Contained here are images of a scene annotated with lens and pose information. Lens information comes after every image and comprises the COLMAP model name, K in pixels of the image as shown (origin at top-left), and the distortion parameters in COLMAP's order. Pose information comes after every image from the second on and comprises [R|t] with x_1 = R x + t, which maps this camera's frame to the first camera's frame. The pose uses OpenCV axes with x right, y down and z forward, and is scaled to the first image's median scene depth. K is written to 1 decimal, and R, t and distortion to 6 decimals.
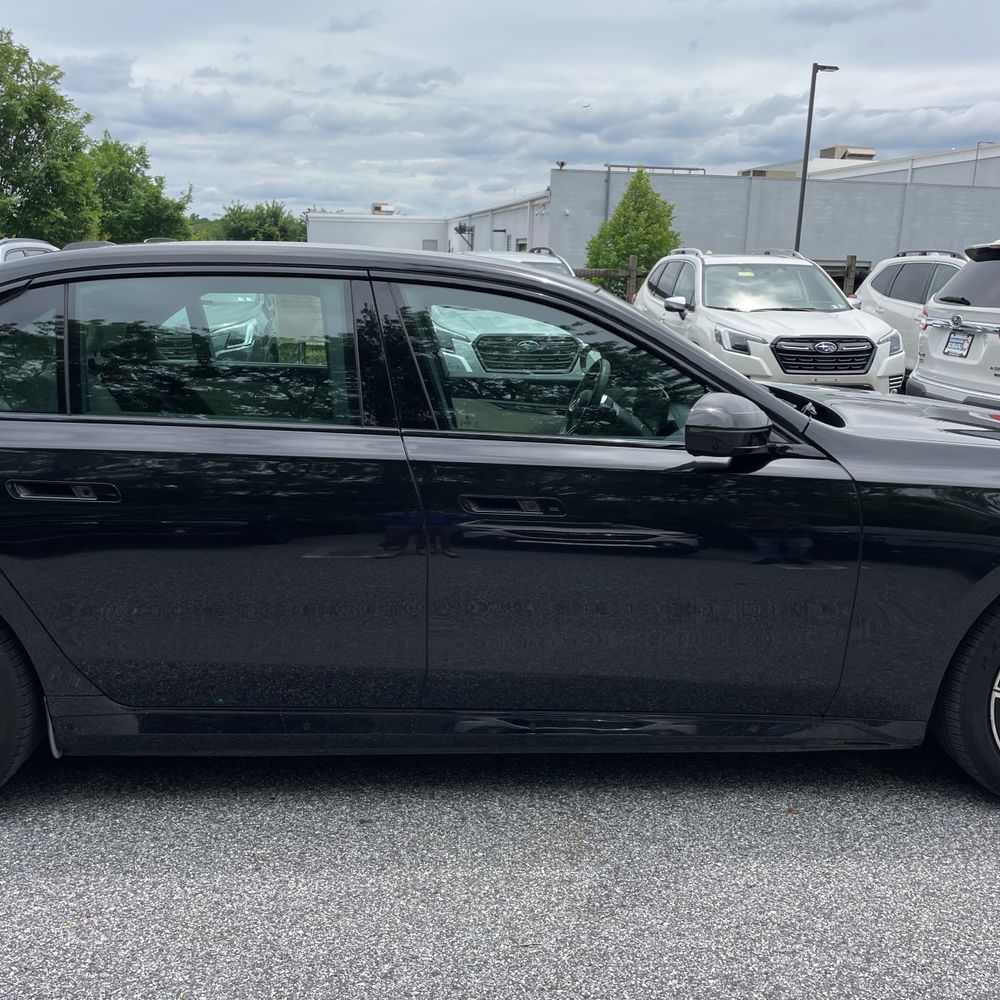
lens RADIAL K [[1010.8, 0, 494.7], [0, 1010.8, 490.1], [0, 0, 1]] dist [0.030440, 0.000000]
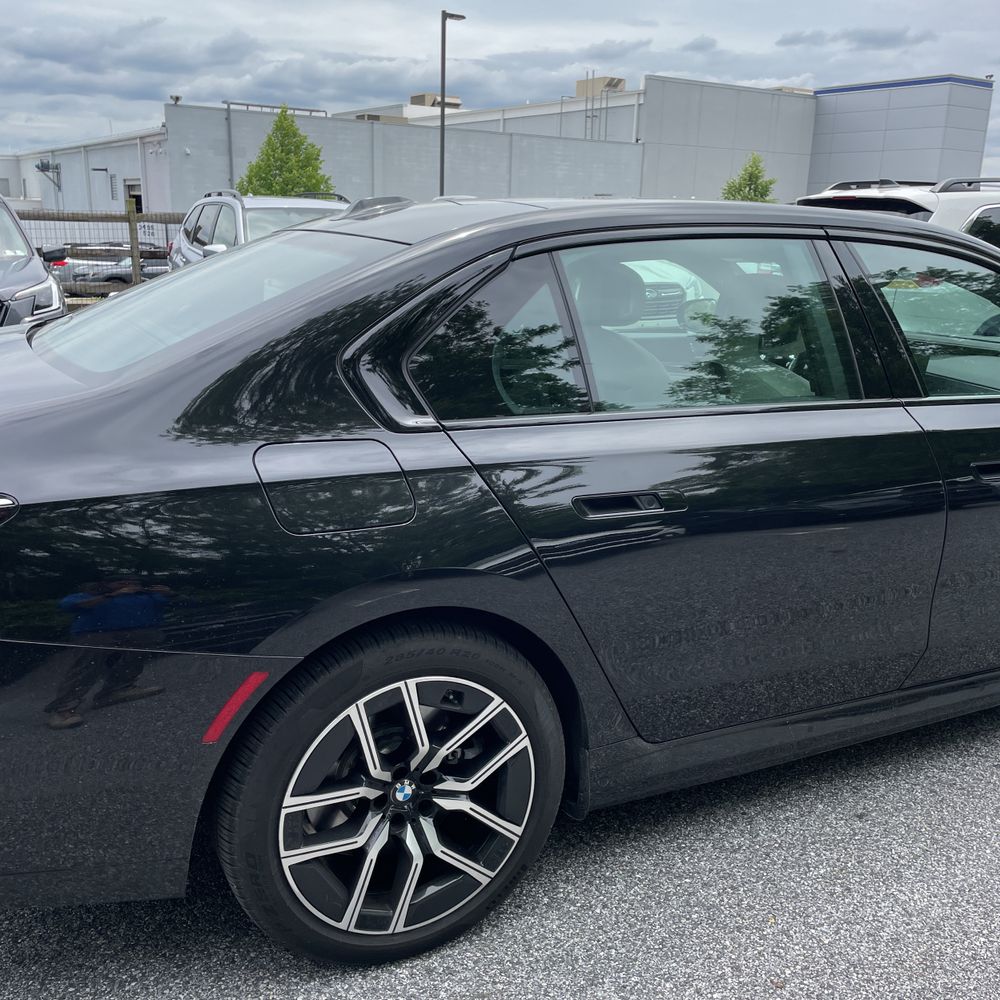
lens RADIAL K [[1010.8, 0, 475.4], [0, 1010.8, 487.6], [0, 0, 1]] dist [0.030440, 0.000000]
pose [[0.922520, -0.100550, 0.372621, -0.084081], [0.081793, 0.994471, 0.065854, -0.007610], [-0.377183, -0.030274, 0.925644, 0.028174]]
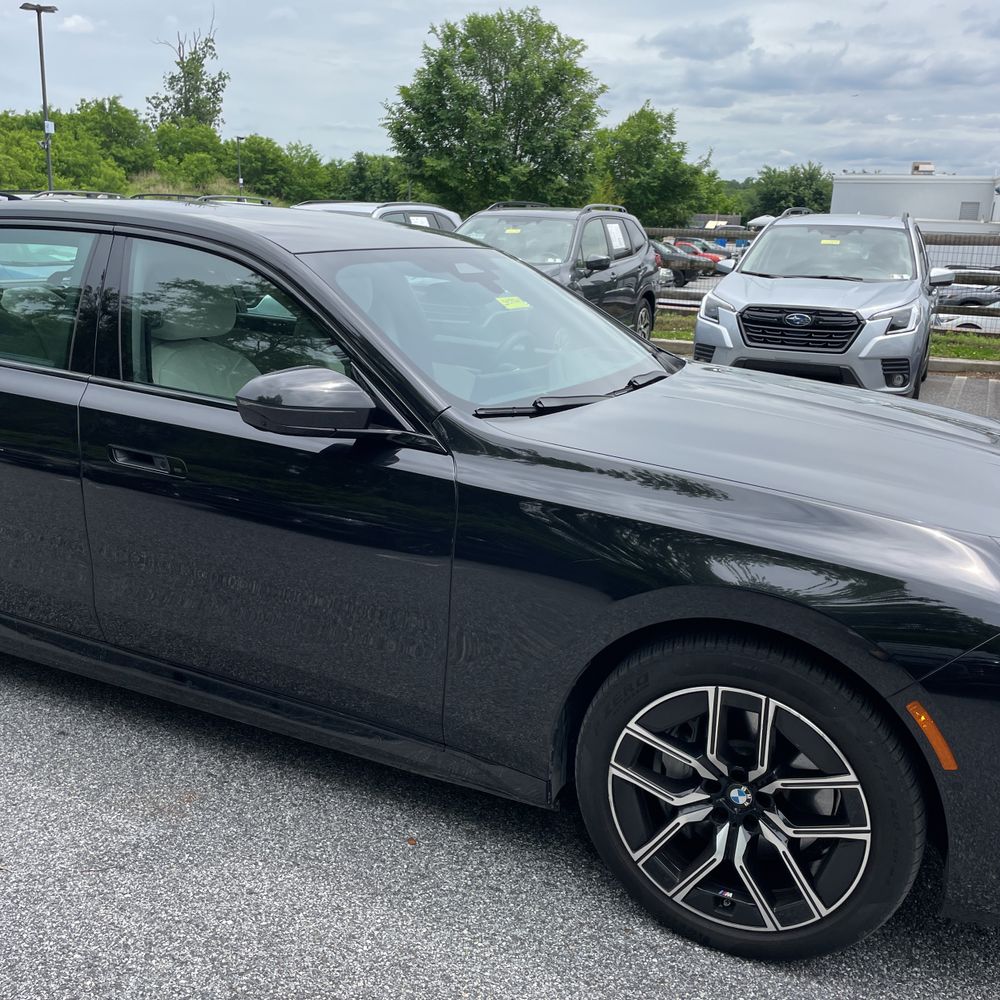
lens RADIAL K [[1010.8, 0, 502.9], [0, 1010.8, 497.1], [0, 0, 1]] dist [0.030440, 0.000000]
pose [[0.876412, 0.135142, -0.462211, 0.081499], [-0.117032, 0.990812, 0.067786, -0.005984], [0.467125, -0.005315, 0.884176, 0.026995]]
